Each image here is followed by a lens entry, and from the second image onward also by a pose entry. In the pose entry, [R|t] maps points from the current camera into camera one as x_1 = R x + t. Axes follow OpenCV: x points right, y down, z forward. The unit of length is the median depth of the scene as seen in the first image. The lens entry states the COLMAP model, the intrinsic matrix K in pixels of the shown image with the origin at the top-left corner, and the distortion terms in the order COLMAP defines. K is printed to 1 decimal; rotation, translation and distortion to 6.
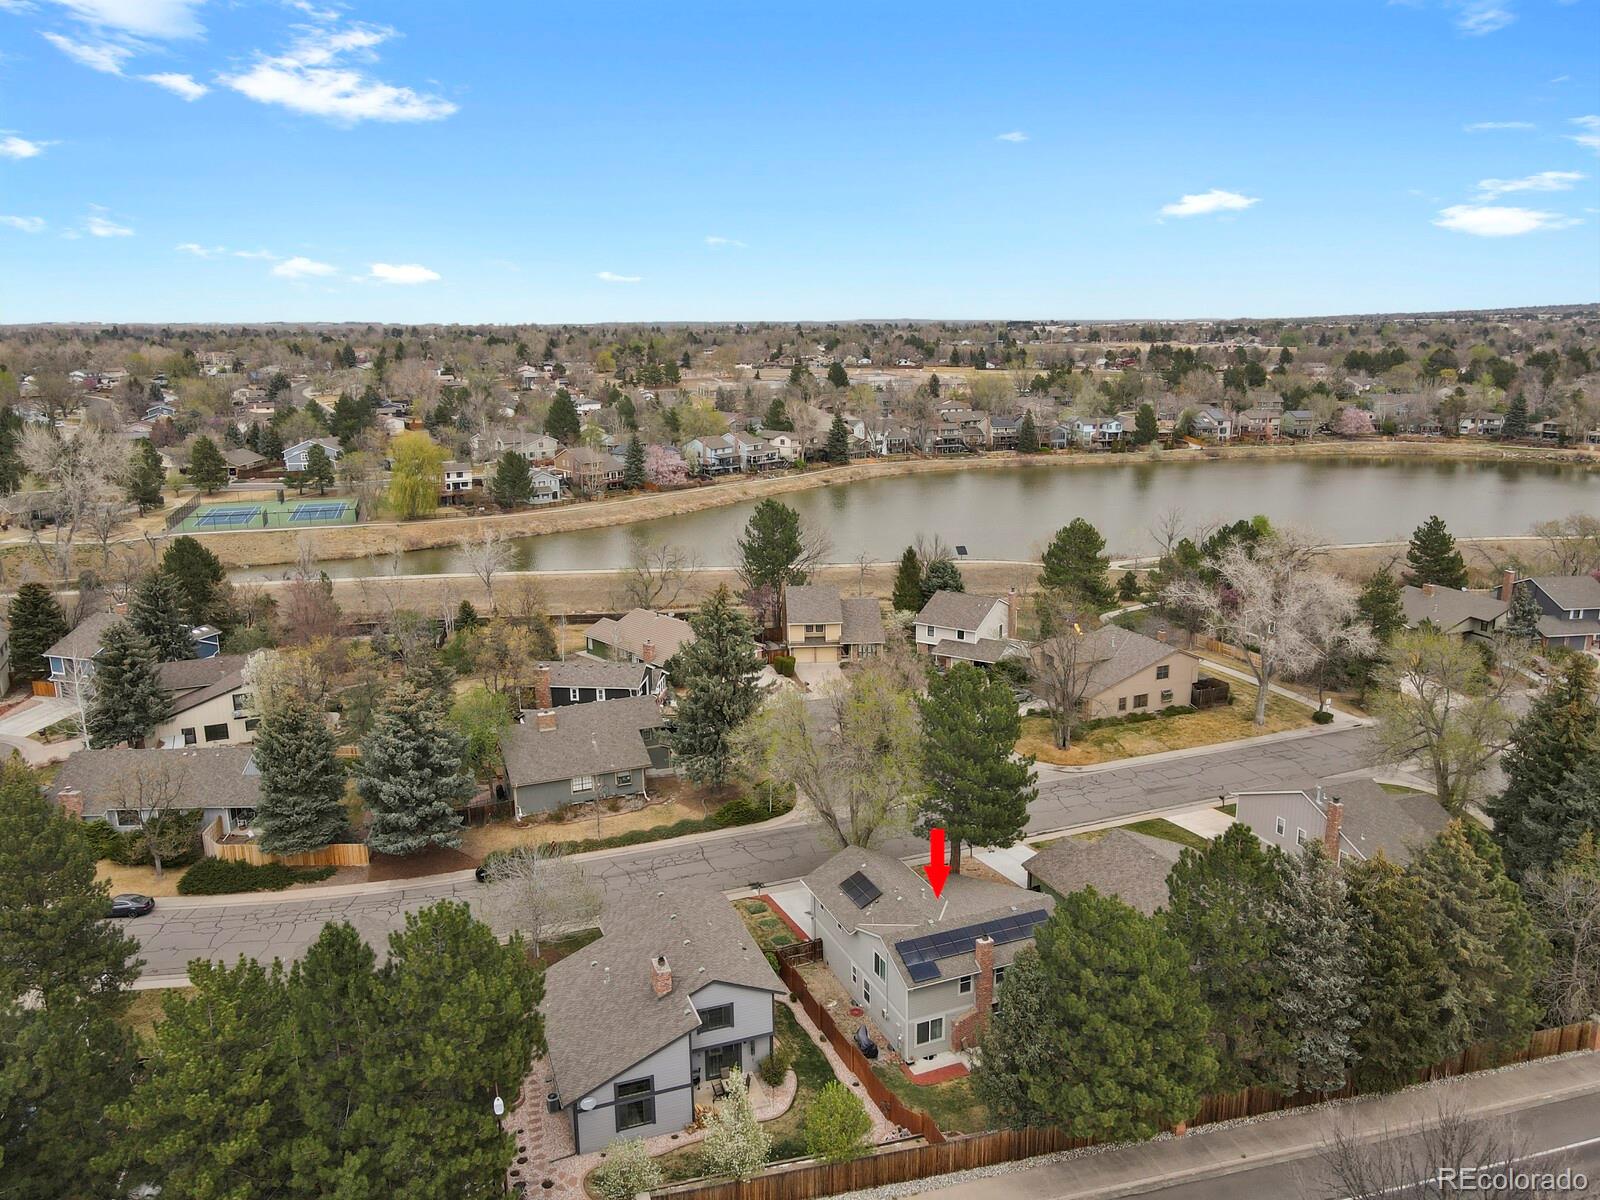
lens RADIAL K [[1135.3, 0, 800.0], [0, 1135.3, 600.0], [0, 0, 1]] dist [-0.028888, 0.073748]
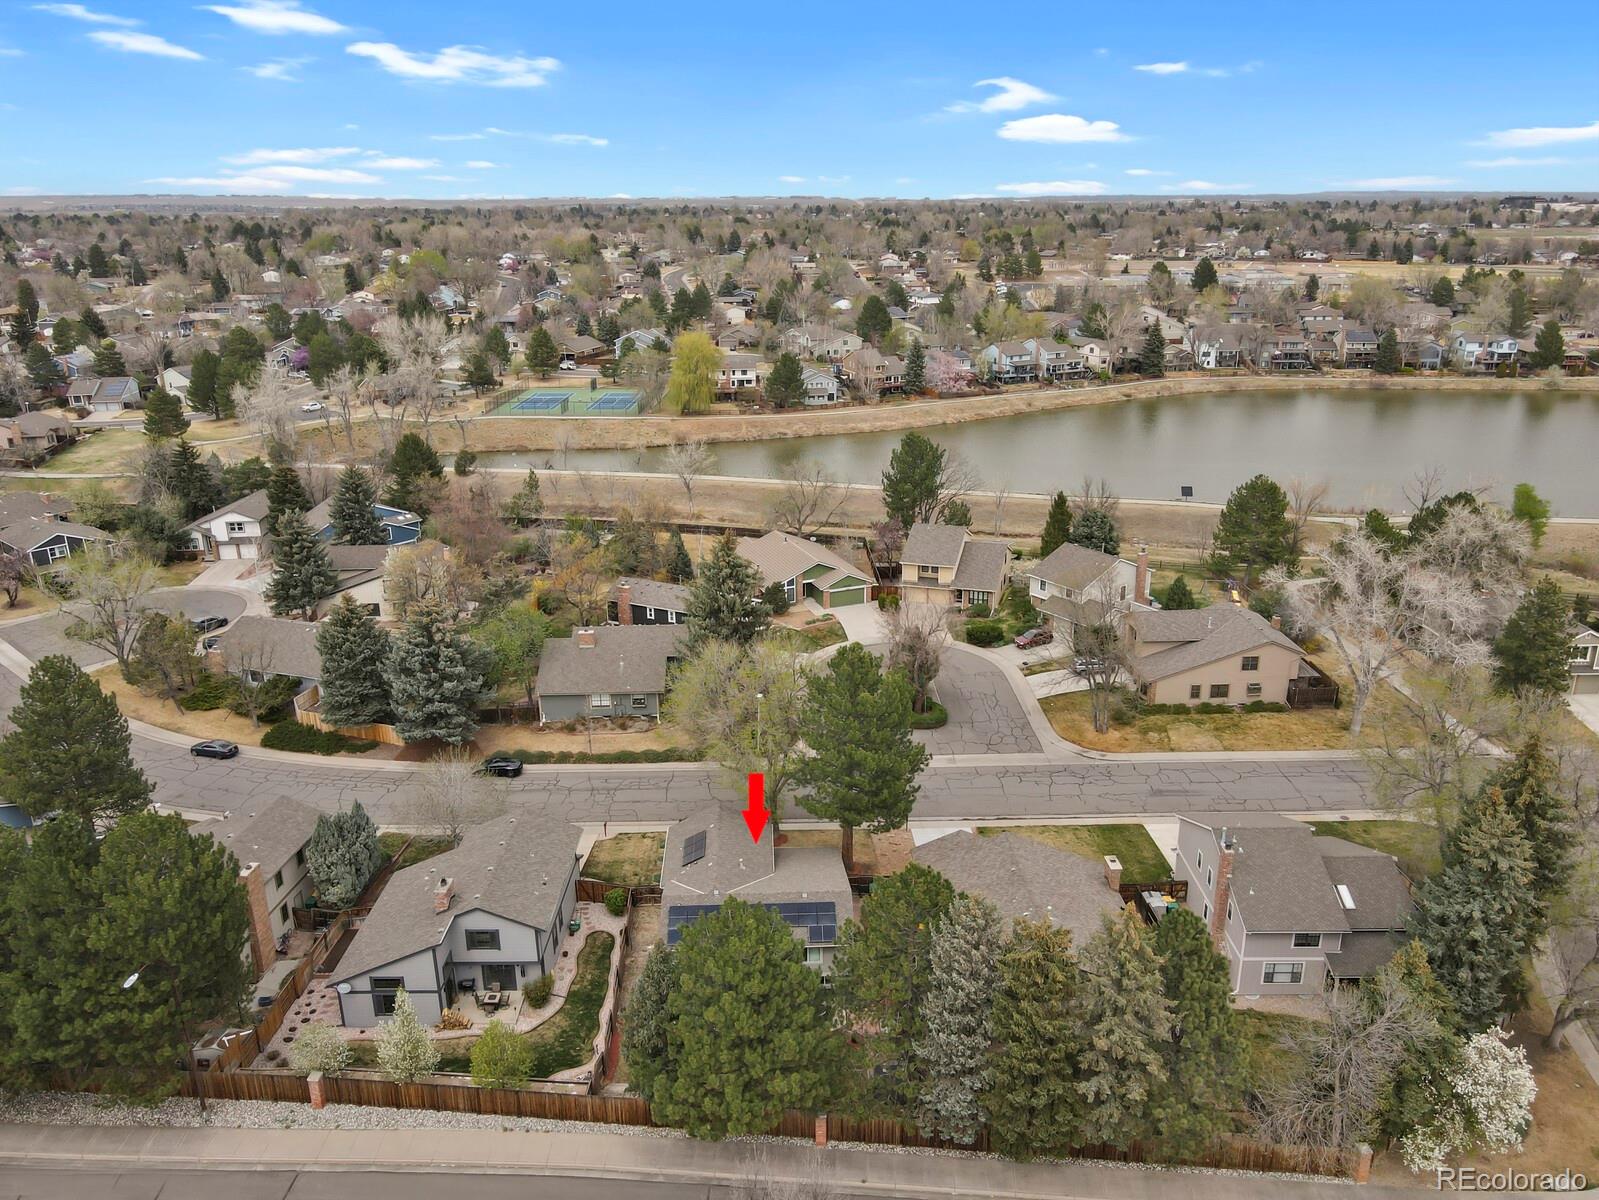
lens RADIAL K [[1134.6, 0, 799.5], [0, 1134.6, 600.0], [0, 0, 1]] dist [-0.028888, 0.073748]
pose [[0.940638, 0.114204, -0.319620, 0.107375], [-0.082142, 0.990296, 0.112101, -0.023845], [0.329321, -0.079192, 0.940891, 0.012352]]
